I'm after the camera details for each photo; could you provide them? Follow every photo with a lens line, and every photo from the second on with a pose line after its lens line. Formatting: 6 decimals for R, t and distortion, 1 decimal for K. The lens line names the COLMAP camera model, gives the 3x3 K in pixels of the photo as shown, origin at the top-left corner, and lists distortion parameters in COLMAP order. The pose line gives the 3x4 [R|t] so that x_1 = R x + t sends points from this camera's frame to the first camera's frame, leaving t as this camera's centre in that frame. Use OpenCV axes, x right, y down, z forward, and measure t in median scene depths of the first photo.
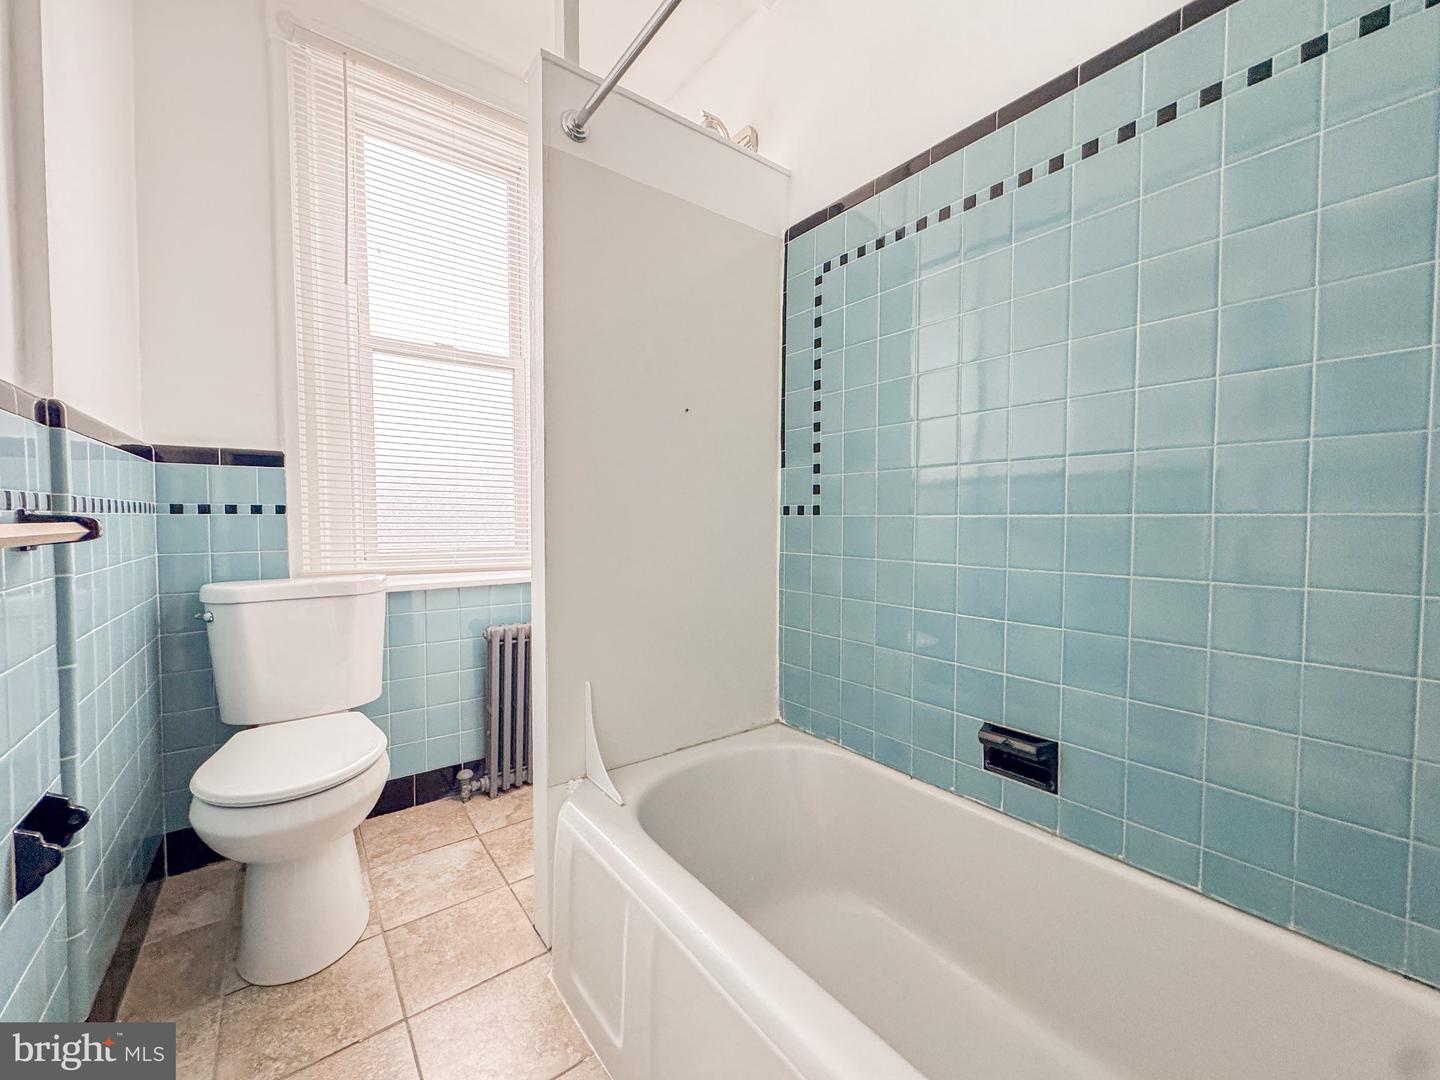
lens RADIAL K [[574.4, 0, 716.2], [0, 574.4, 539.9], [0, 0, 1]] dist [-0.001825, 0.000217]
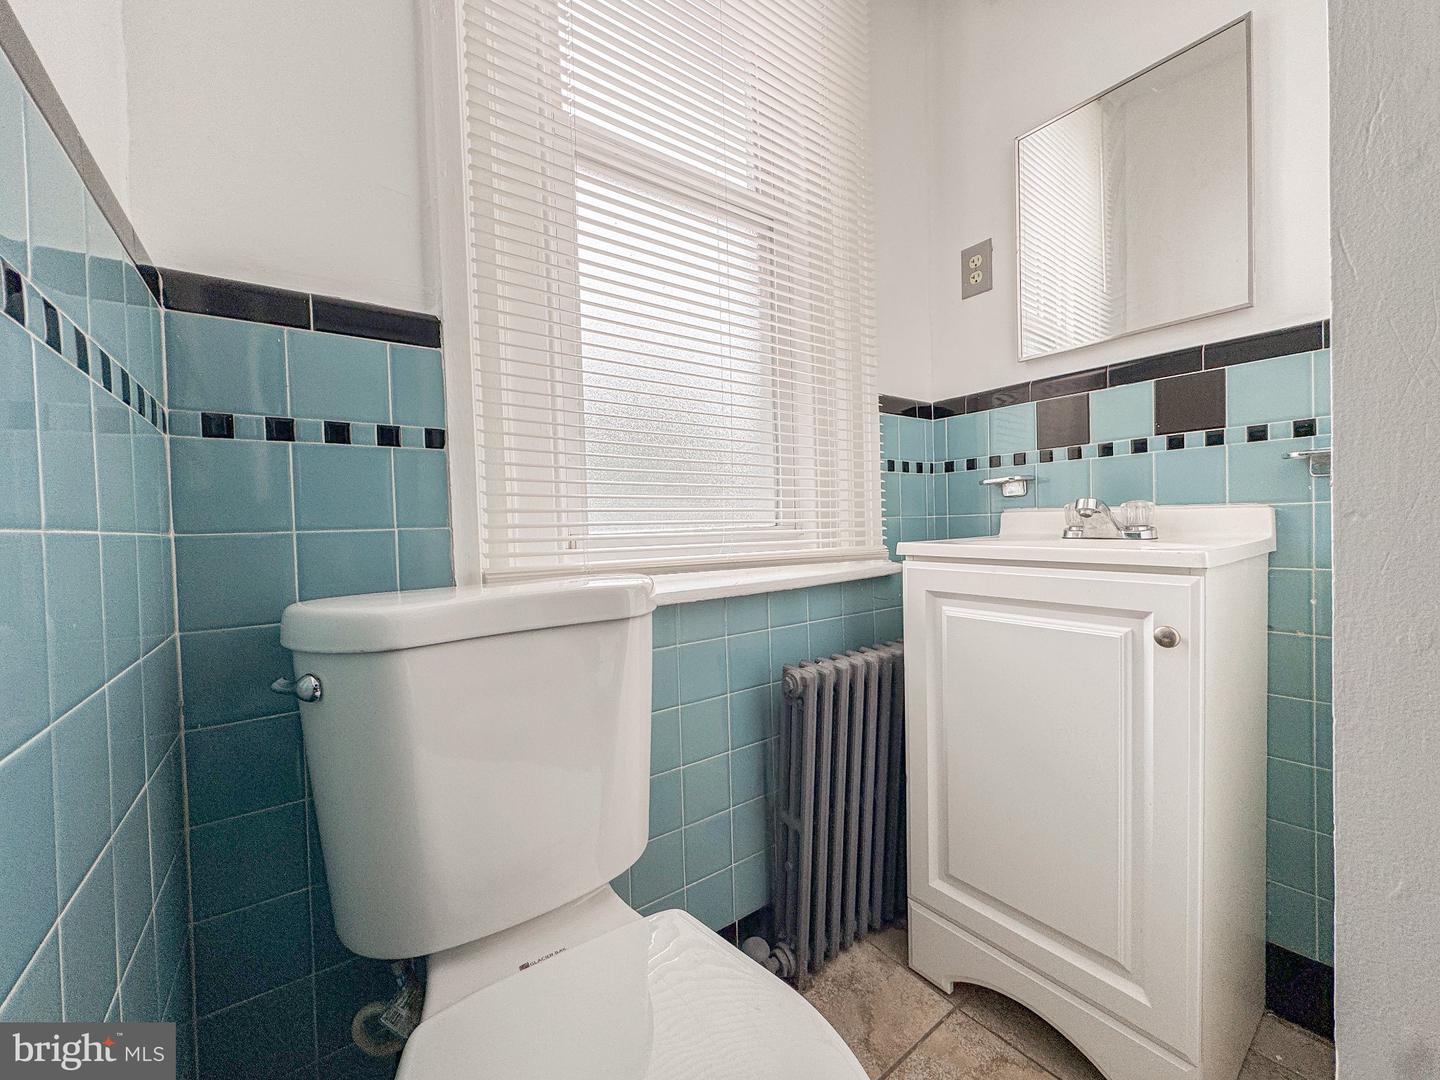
lens RADIAL K [[574.4, 0, 726.1], [0, 574.4, 538.2], [0, 0, 1]] dist [-0.001825, 0.000217]
pose [[0.999427, -0.031484, -0.012408, -0.546133], [0.031271, 0.999367, -0.016946, 0.045565], [0.012934, 0.016549, 0.999779, 0.565137]]
